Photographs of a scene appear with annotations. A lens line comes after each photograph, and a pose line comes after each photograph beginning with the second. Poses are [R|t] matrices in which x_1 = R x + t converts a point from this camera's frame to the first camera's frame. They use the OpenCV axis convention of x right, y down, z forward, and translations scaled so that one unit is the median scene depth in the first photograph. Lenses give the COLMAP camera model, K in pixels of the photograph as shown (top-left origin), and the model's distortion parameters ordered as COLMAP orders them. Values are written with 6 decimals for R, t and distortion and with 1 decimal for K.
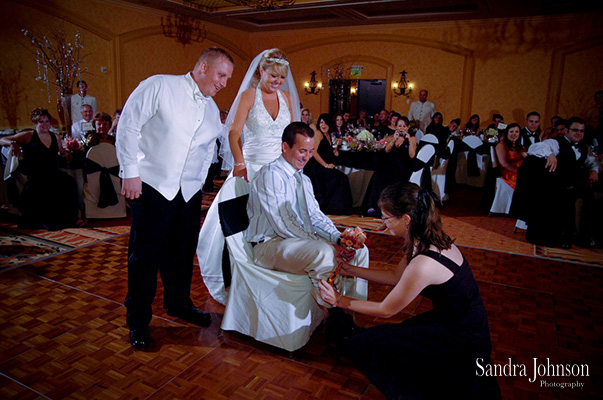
lens RADIAL K [[453.4, 0, 295.2], [0, 453.4, 189.6], [0, 0, 1]] dist [-0.117251, 0.127810]
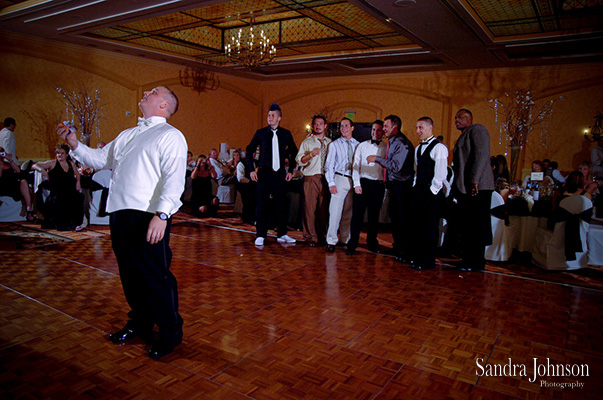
lens RADIAL K [[453.4, 0, 295.2], [0, 453.4, 189.6], [0, 0, 1]] dist [-0.117251, 0.127810]
pose [[0.995388, 0.018658, -0.094098, 0.126432], [-0.026910, 0.995828, -0.087196, 0.027677], [0.092078, 0.089326, 0.991737, -0.135977]]
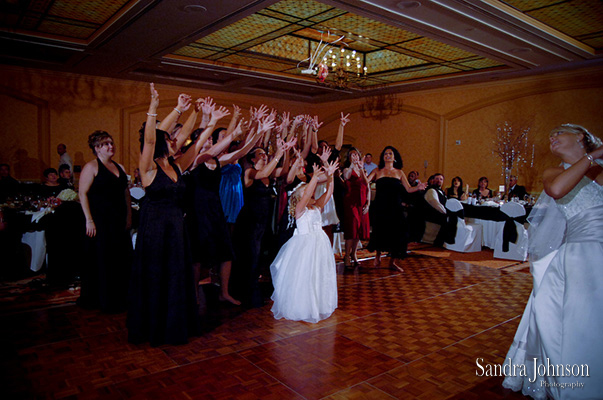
lens RADIAL K [[450.4, 0, 296.0], [0, 450.4, 190.5], [0, 0, 1]] dist [-0.132804, 0.124703]
pose [[0.404616, -0.065413, 0.912144, -0.269907], [0.158156, 0.987414, 0.000655, -0.035150], [-0.900707, 0.143996, 0.409869, 0.148223]]
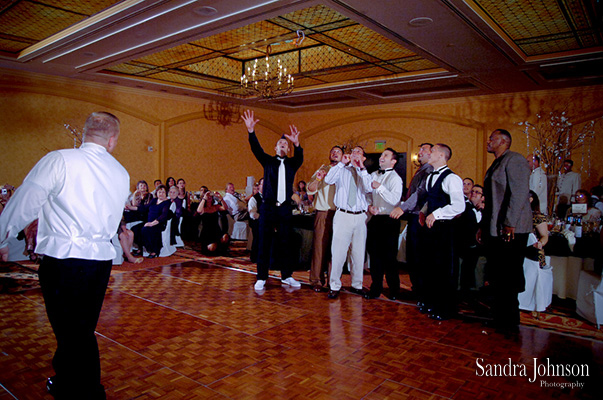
lens RADIAL K [[450.4, 0, 296.0], [0, 450.4, 190.5], [0, 0, 1]] dist [-0.132804, 0.124703]
pose [[0.982014, -0.003515, -0.188774, 0.163933], [-0.025839, 0.987918, -0.152807, 0.015127], [0.187030, 0.154937, 0.970059, -0.075145]]
